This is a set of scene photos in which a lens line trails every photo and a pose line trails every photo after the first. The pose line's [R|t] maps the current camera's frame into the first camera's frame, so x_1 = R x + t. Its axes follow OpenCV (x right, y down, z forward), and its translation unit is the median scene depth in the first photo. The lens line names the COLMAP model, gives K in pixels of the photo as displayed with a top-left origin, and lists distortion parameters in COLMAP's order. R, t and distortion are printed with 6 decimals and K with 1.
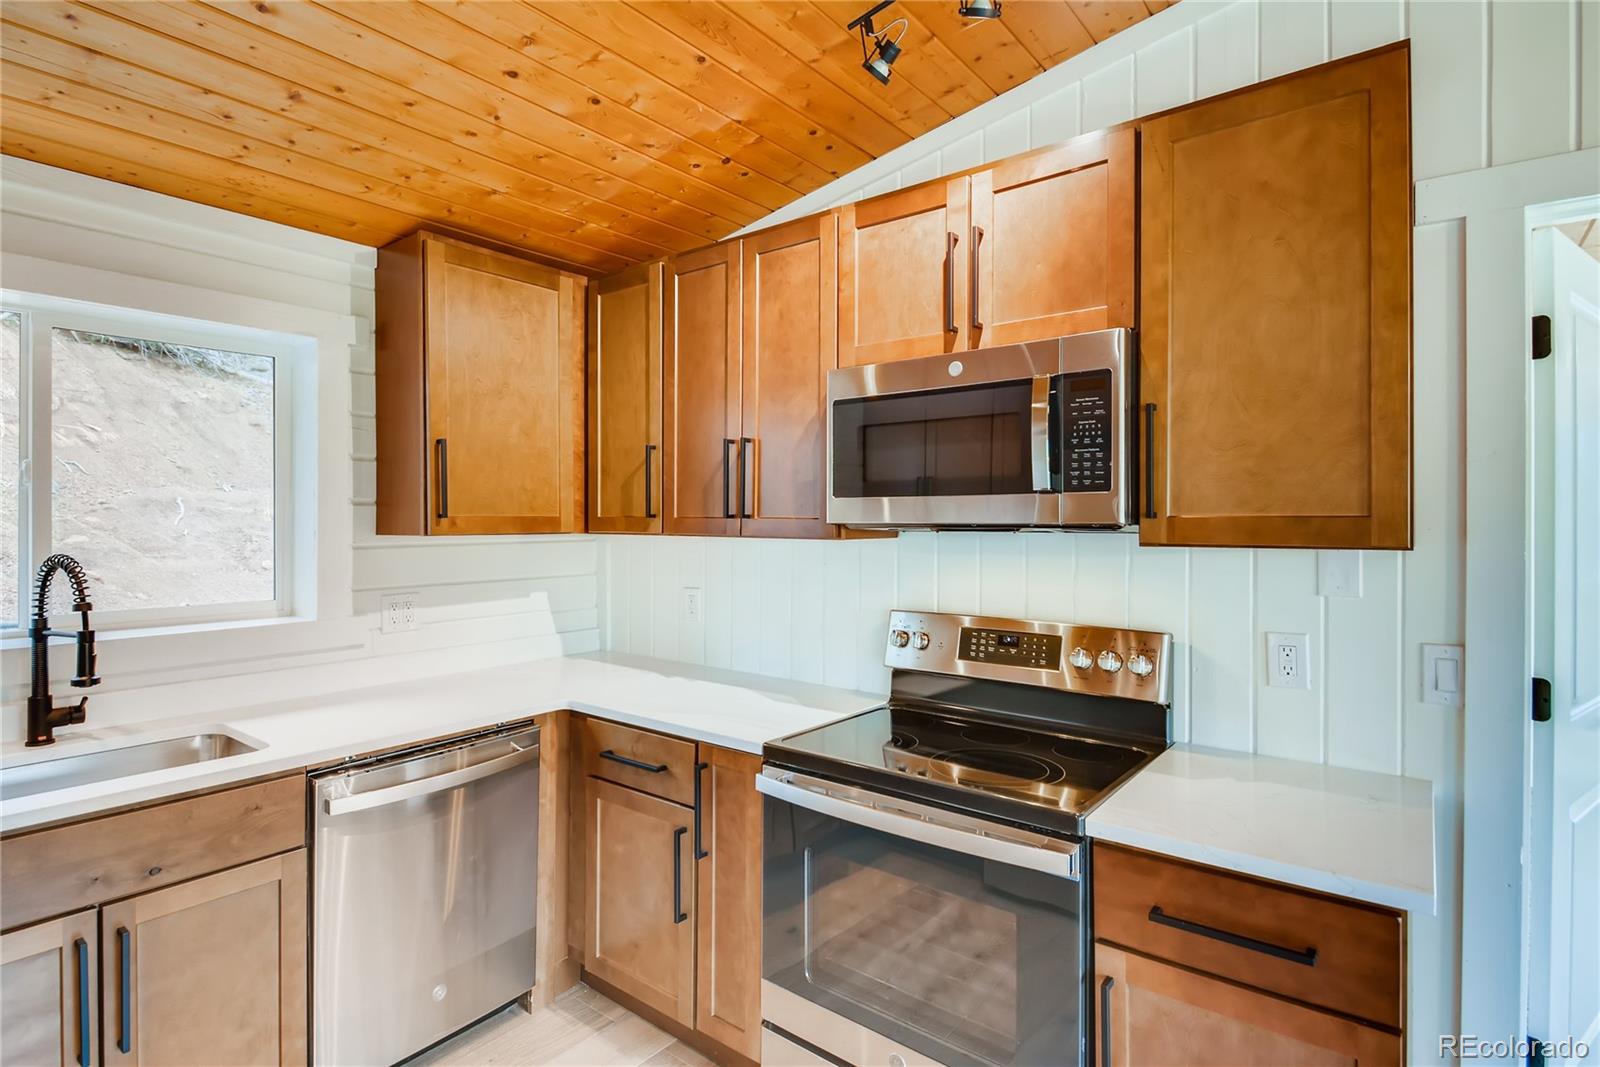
lens RADIAL K [[819.4, 0, 764.4], [0, 819.4, 509.1], [0, 0, 1]] dist [0.003052, 0.000242]
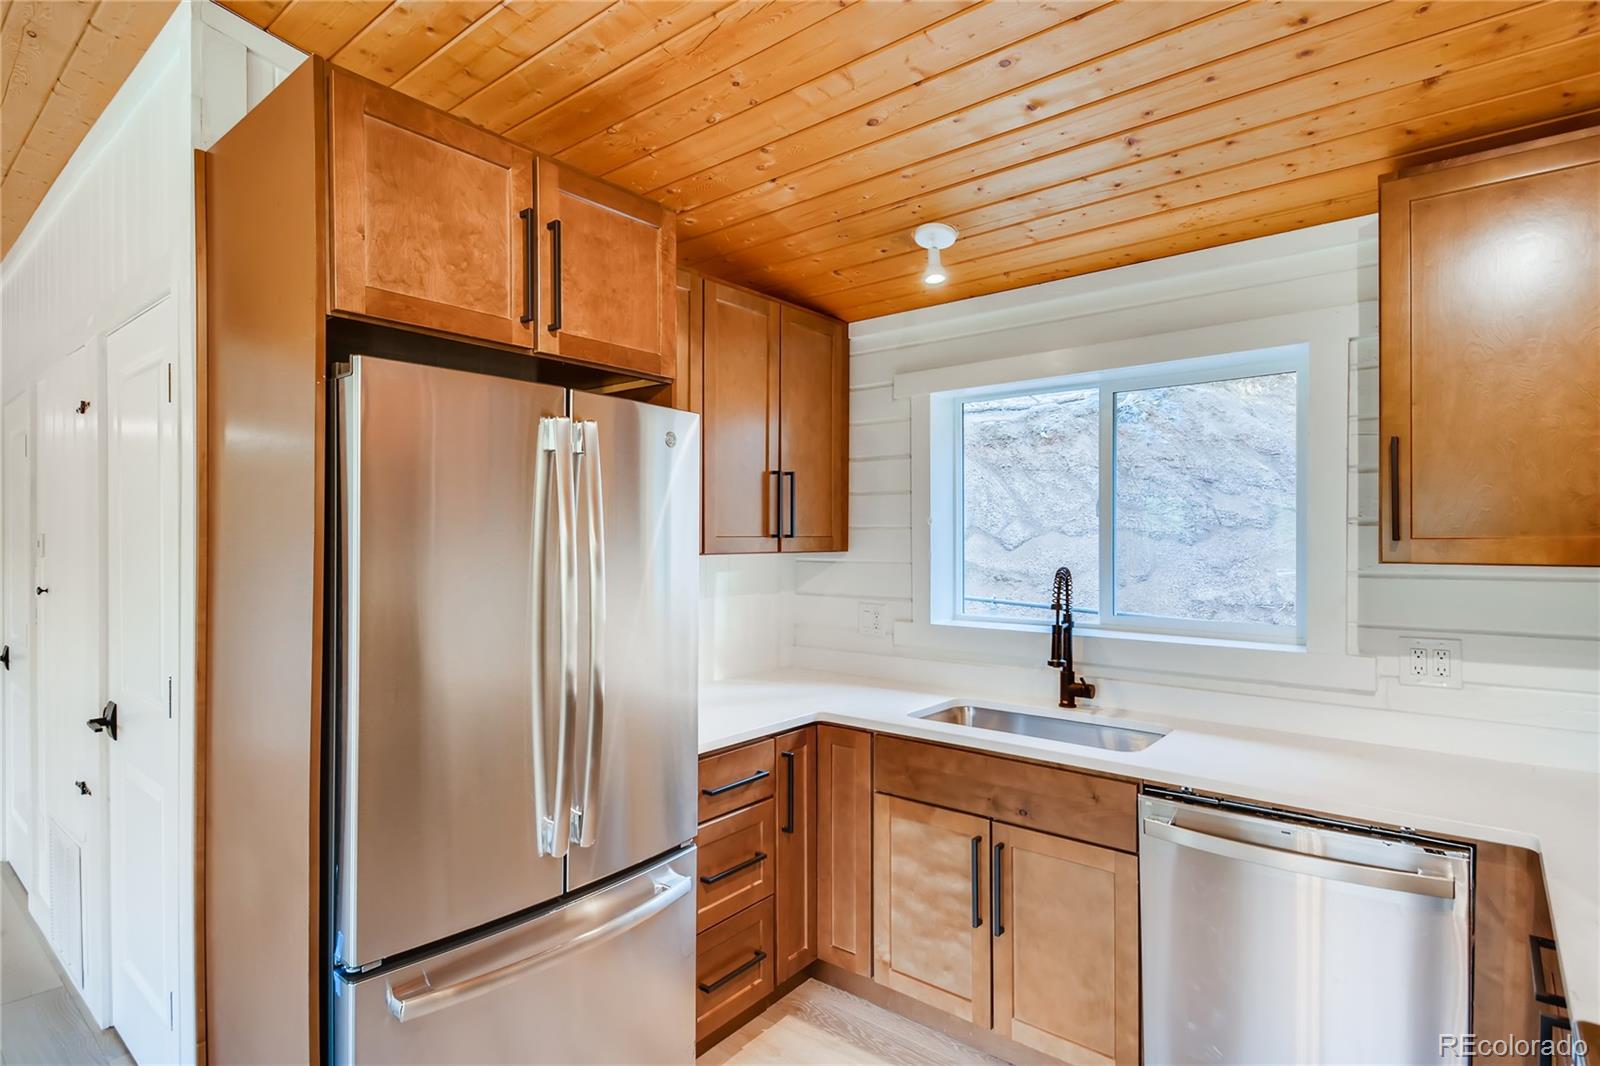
lens RADIAL K [[819.6, 0, 800.0], [0, 819.6, 533.0], [0, 0, 1]] dist [0.001455, 0.000026]
pose [[-0.008293, -0.007256, -0.999939, 0.428056], [0.008037, 0.999941, -0.007322, 0.005443], [0.999933, -0.008097, -0.008234, 0.512689]]
